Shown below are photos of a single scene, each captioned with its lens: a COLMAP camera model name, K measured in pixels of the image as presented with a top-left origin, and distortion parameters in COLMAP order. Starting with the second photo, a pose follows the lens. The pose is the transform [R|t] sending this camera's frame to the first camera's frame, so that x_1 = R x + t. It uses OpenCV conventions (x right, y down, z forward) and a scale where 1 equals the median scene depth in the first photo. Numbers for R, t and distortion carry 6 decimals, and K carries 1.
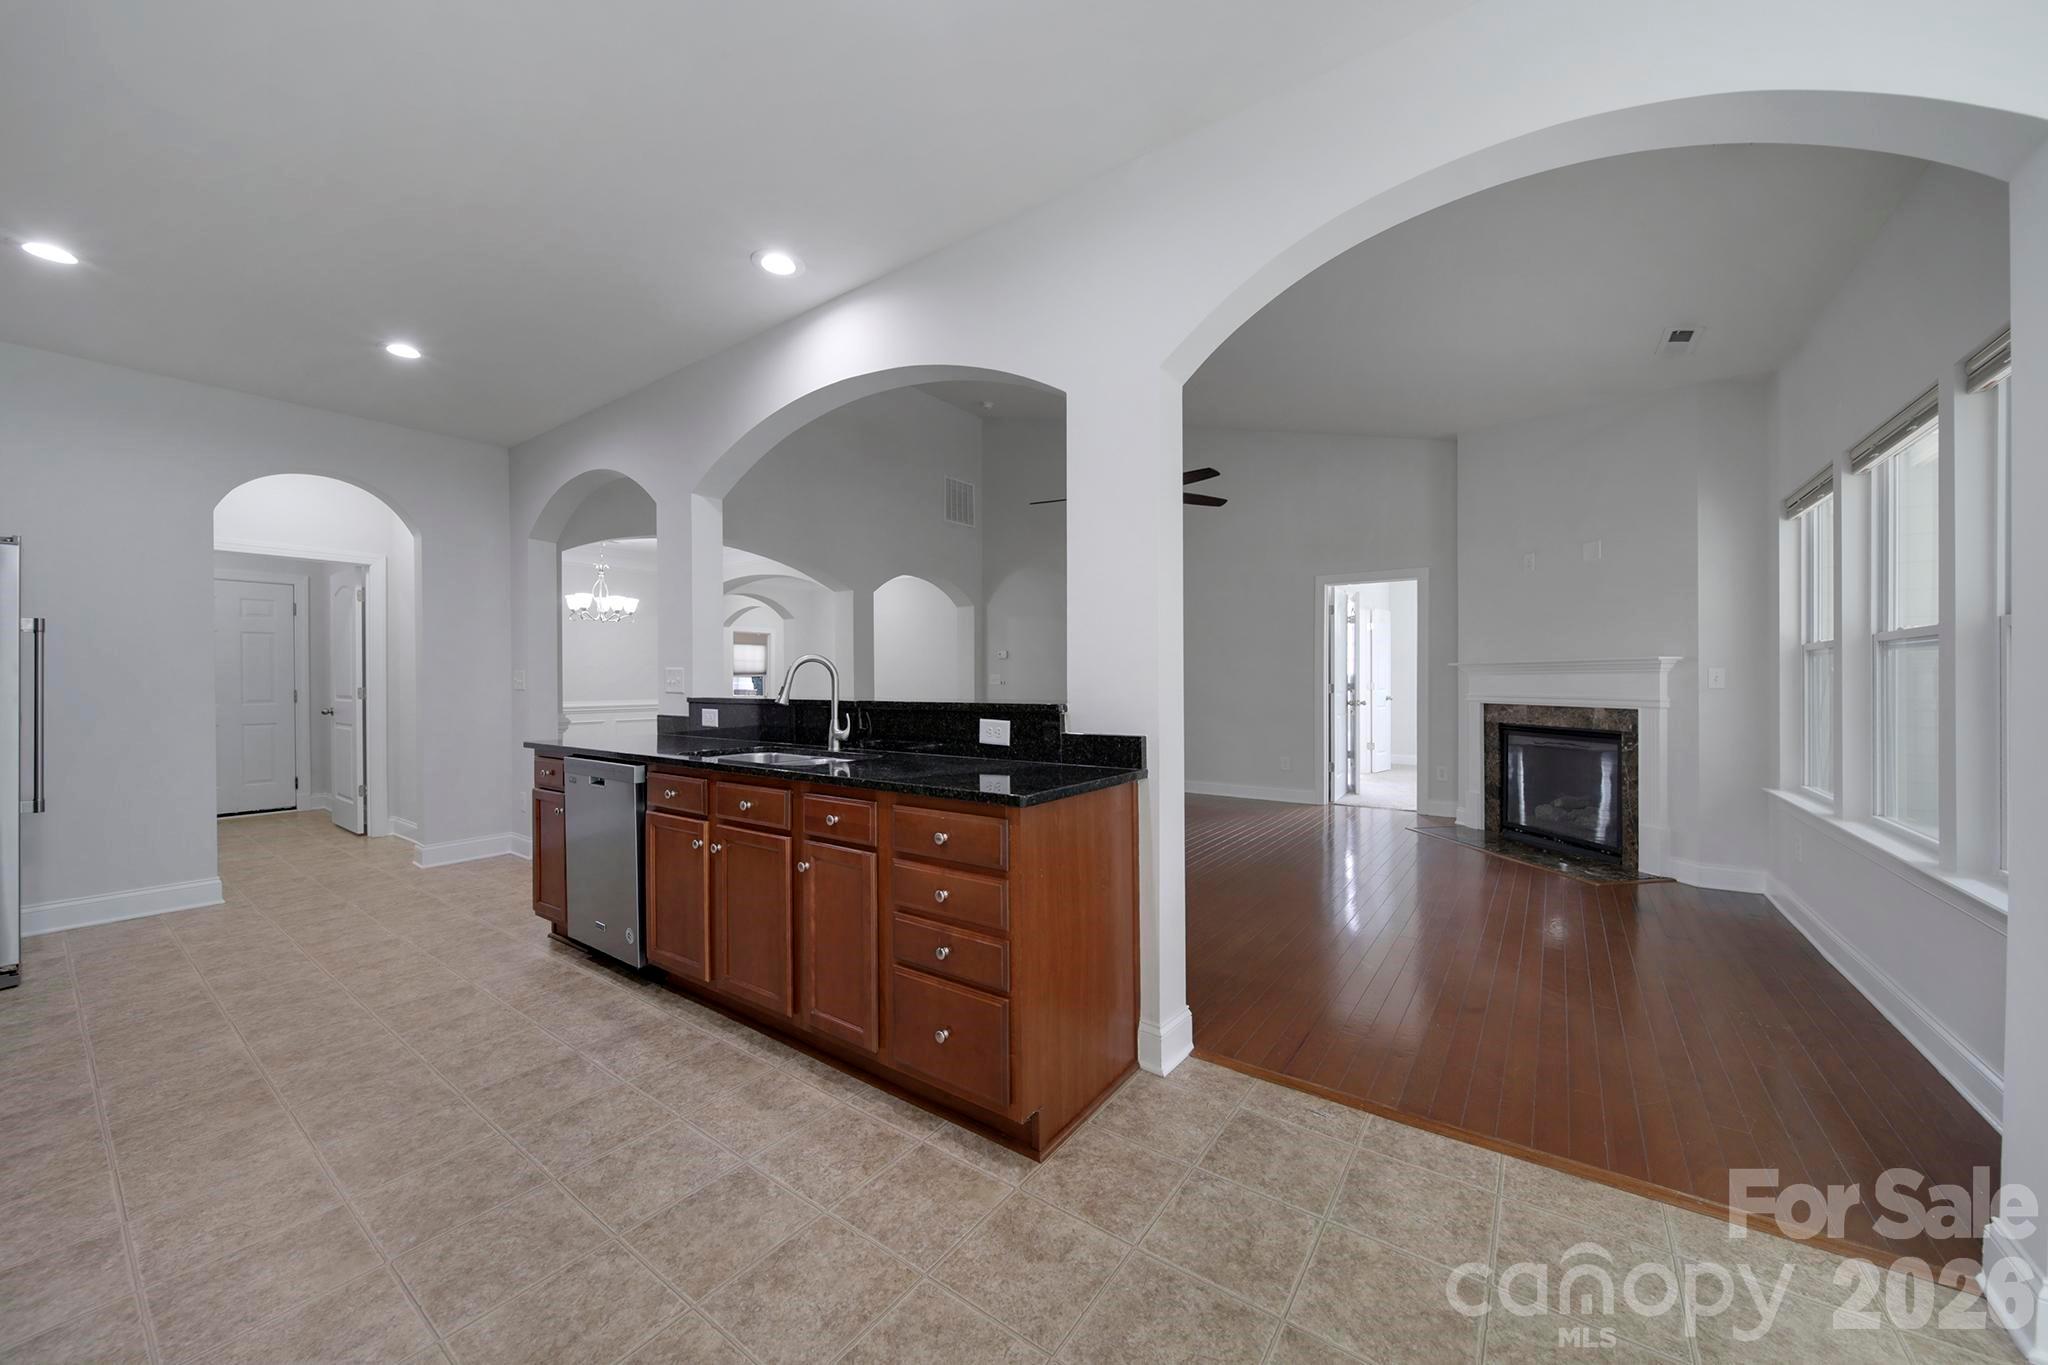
lens RADIAL K [[745.6, 0, 1086.5], [0, 745.6, 681.4], [0, 0, 1]] dist [0.006669, -0.001521]
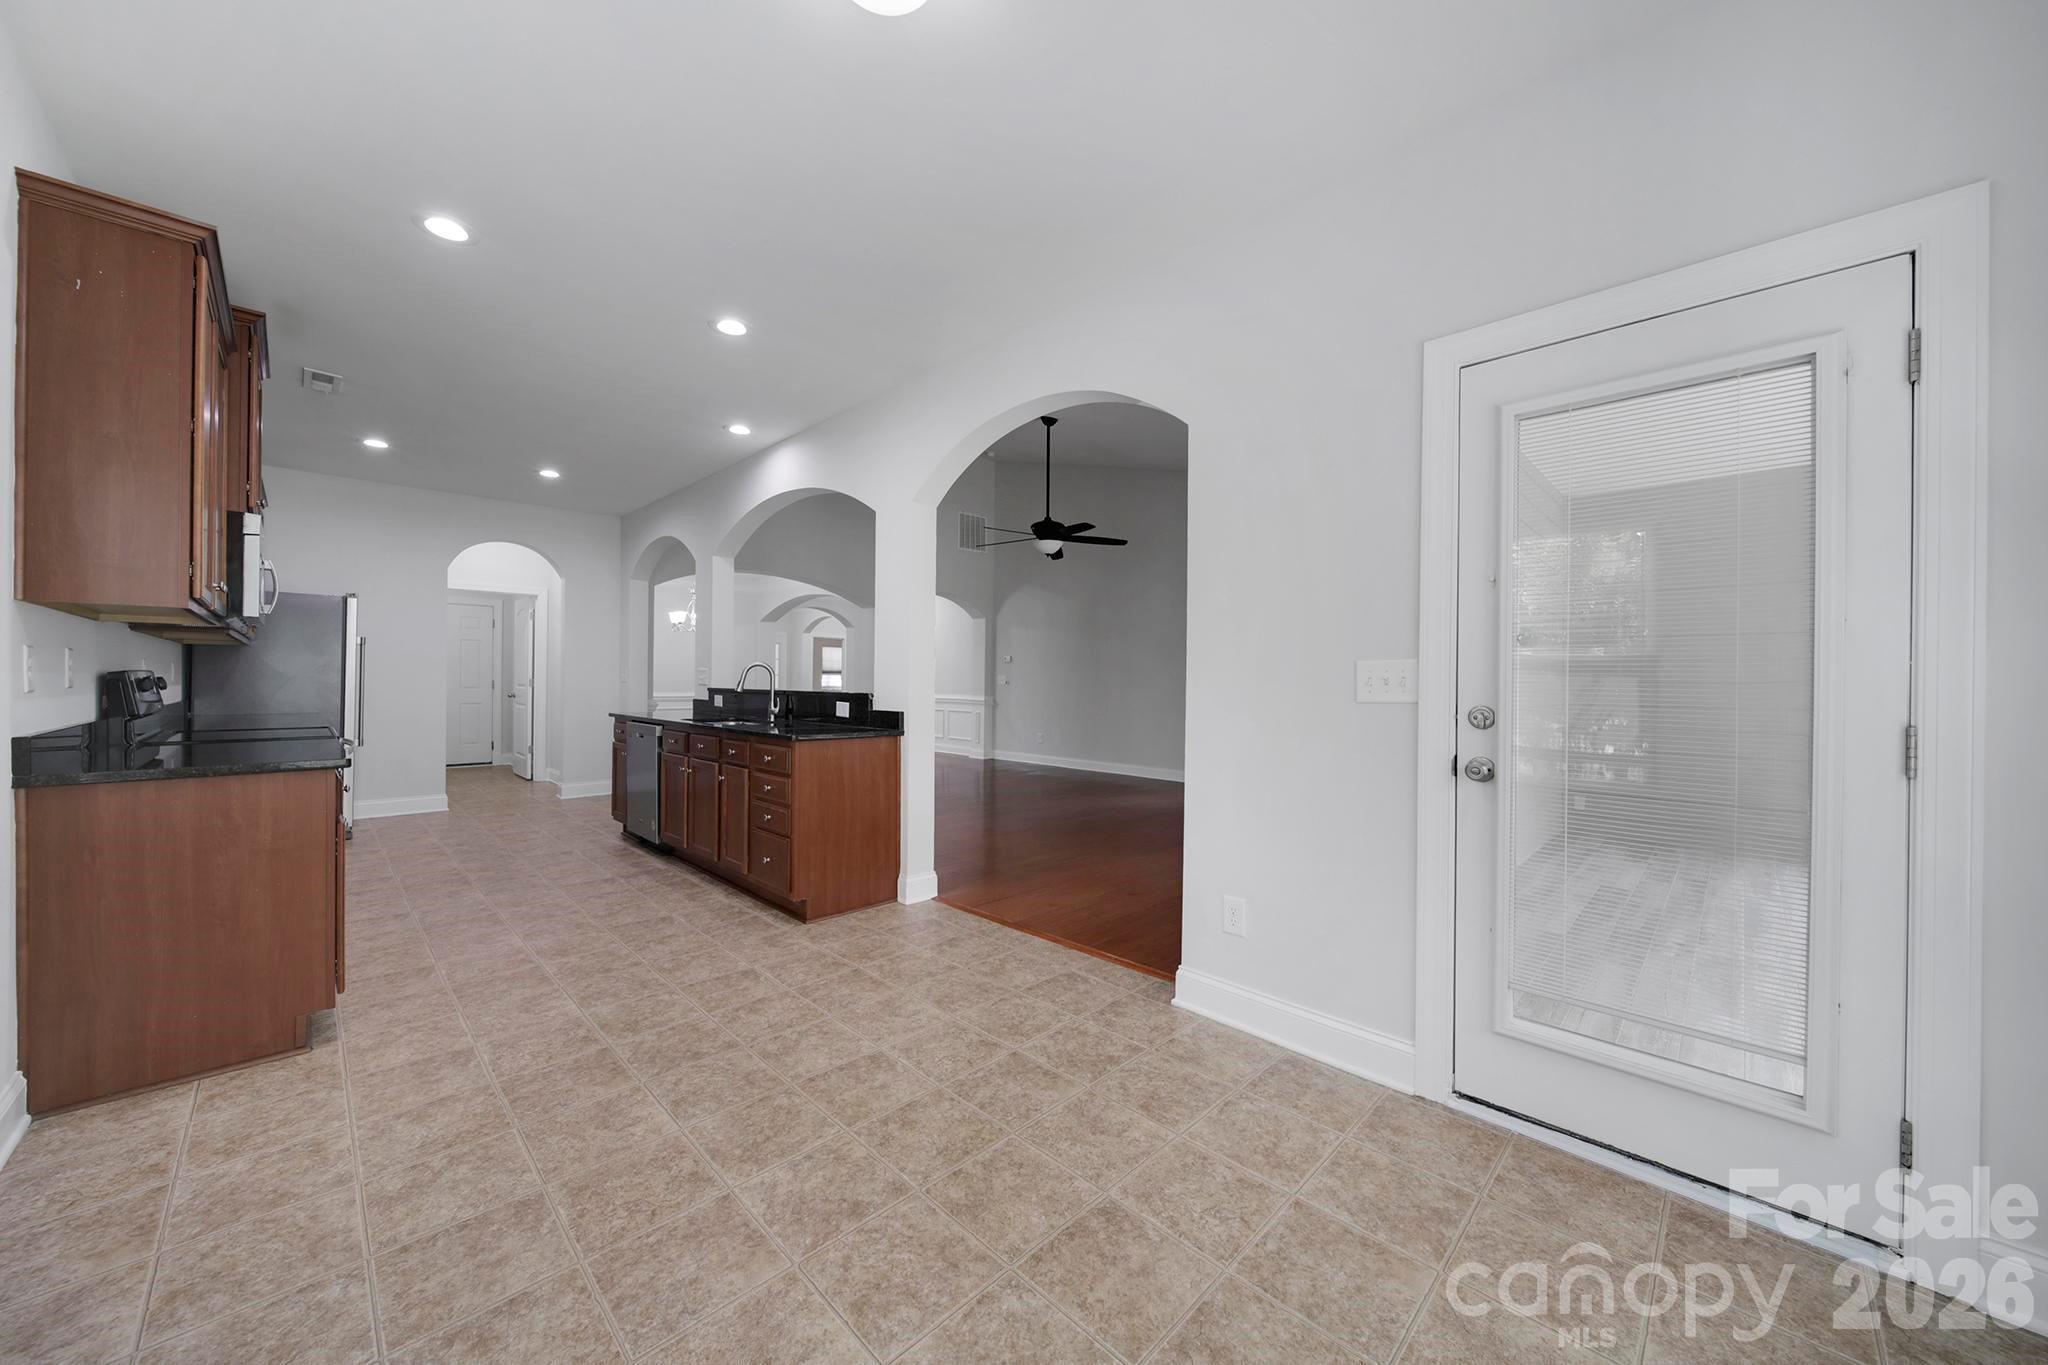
lens RADIAL K [[745.6, 0, 1054.6], [0, 745.6, 673.0], [0, 0, 1]] dist [0.006669, -0.001521]
pose [[0.985069, 0.012375, -0.171713, 0.583131], [-0.014724, 0.999815, -0.012414, -0.000347], [0.171528, 0.014757, 0.985069, -0.530504]]
